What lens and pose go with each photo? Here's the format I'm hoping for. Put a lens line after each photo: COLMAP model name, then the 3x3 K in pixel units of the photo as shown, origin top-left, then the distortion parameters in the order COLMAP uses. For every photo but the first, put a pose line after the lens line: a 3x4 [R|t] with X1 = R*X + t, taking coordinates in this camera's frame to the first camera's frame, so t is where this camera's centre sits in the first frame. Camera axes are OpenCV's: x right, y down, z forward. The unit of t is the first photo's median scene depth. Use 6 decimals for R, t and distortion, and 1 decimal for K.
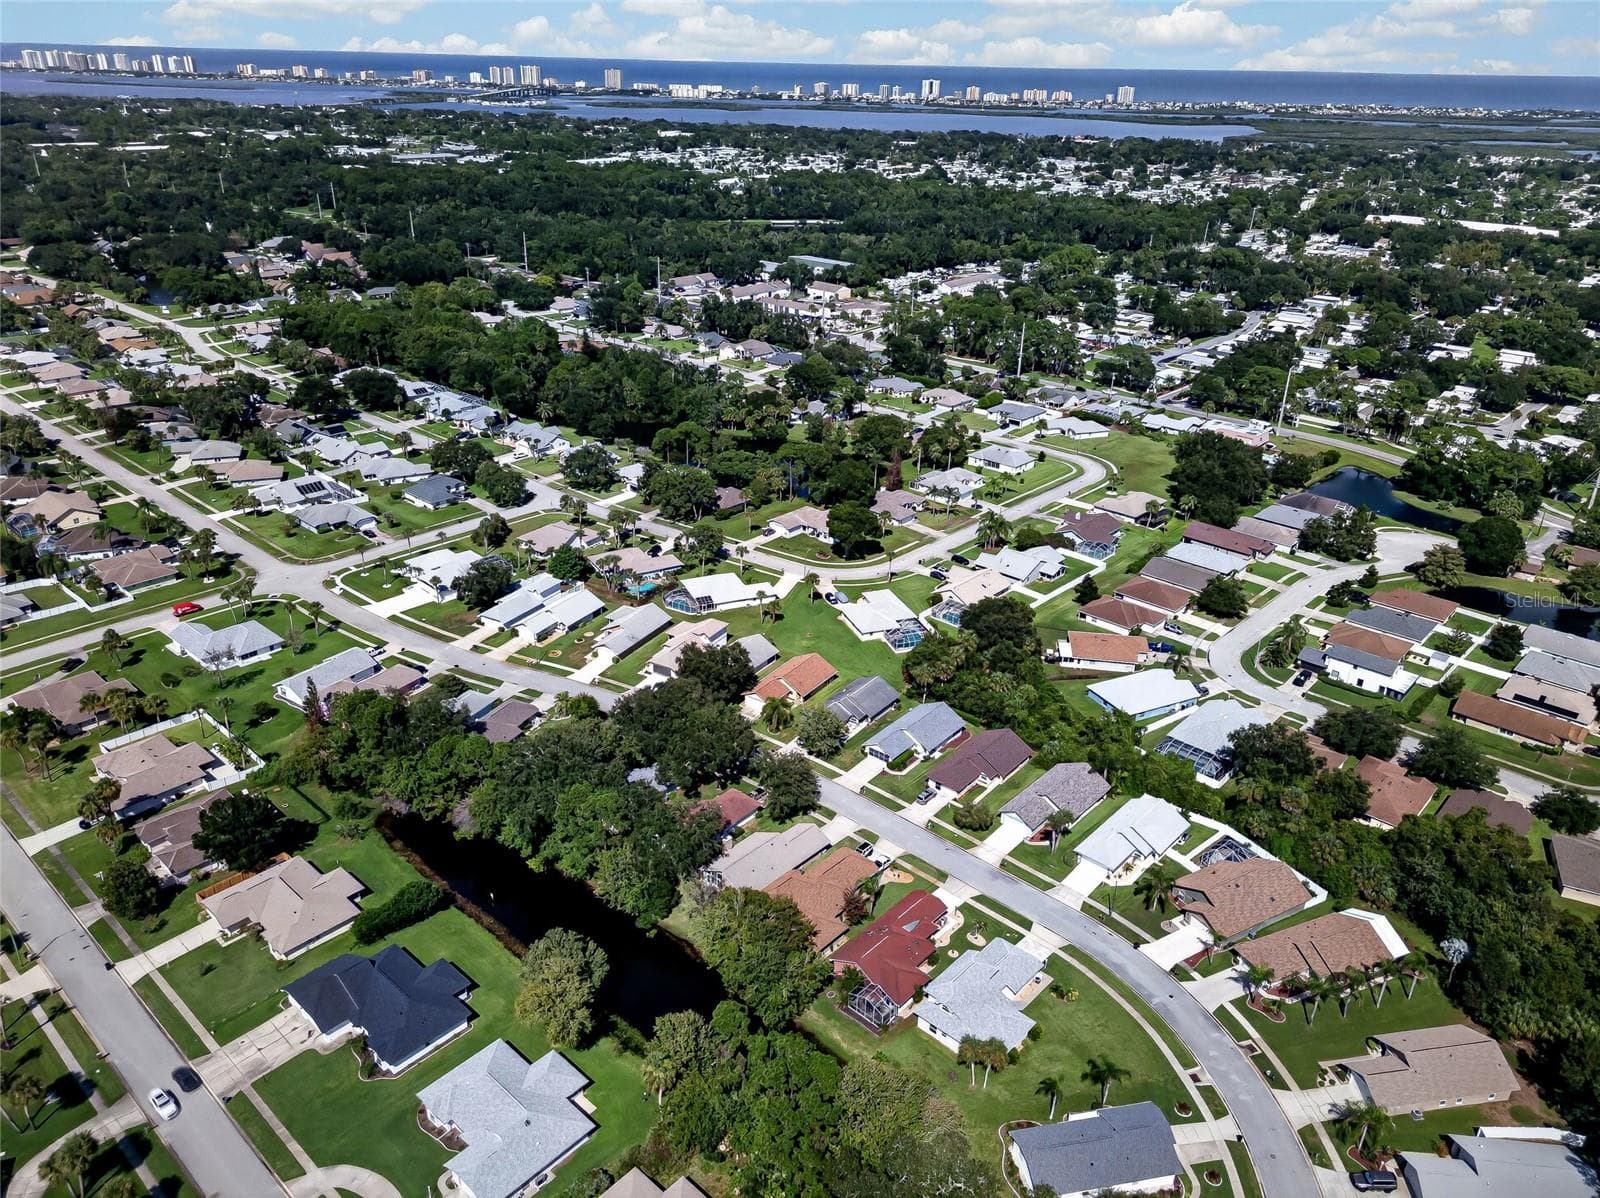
lens RADIAL K [[1174.3, 0, 797.8], [0, 1174.3, 568.9], [0, 0, 1]] dist [0.080792, -0.061292]
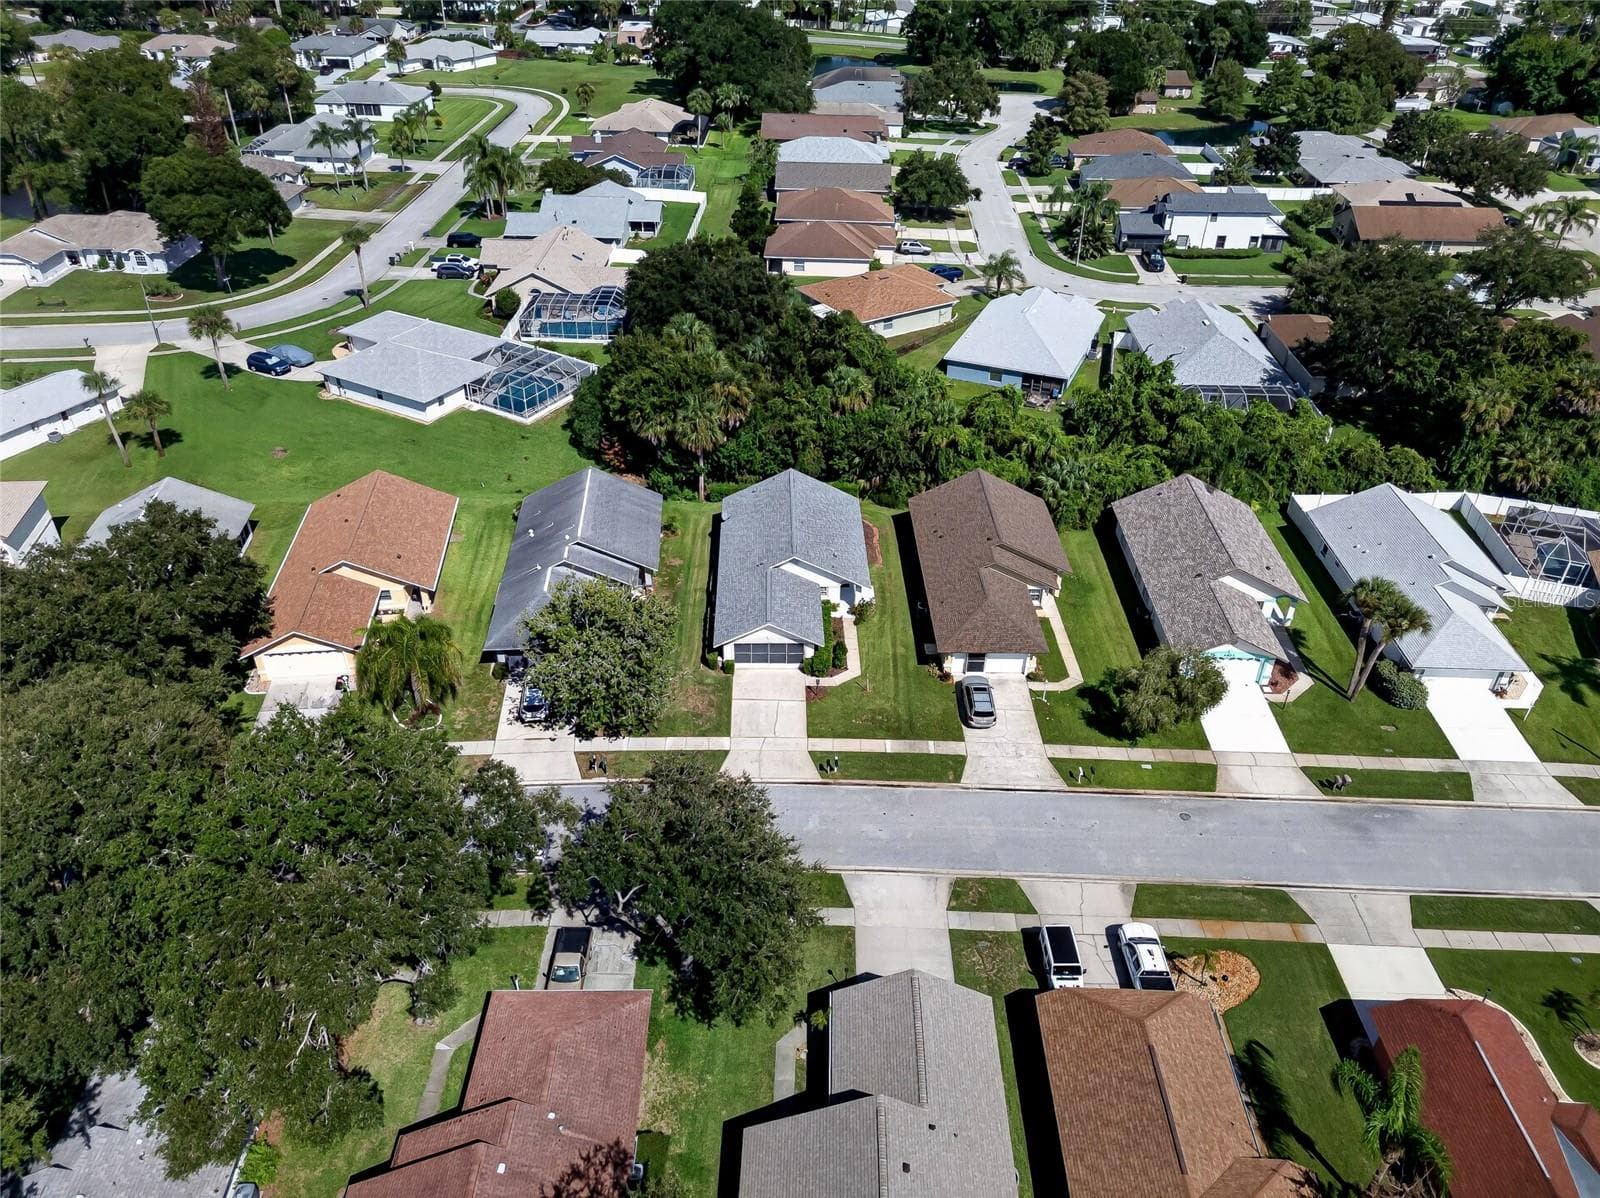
lens RADIAL K [[1130.3, 0, 816.3], [0, 1130.3, 601.2], [0, 0, 1]] dist [0.073659, -0.059065]
pose [[0.749592, -0.378041, 0.543320, -0.089507], [0.264095, 0.923500, 0.278210, 0.046832], [-0.606931, -0.065056, 0.792088, 0.647467]]
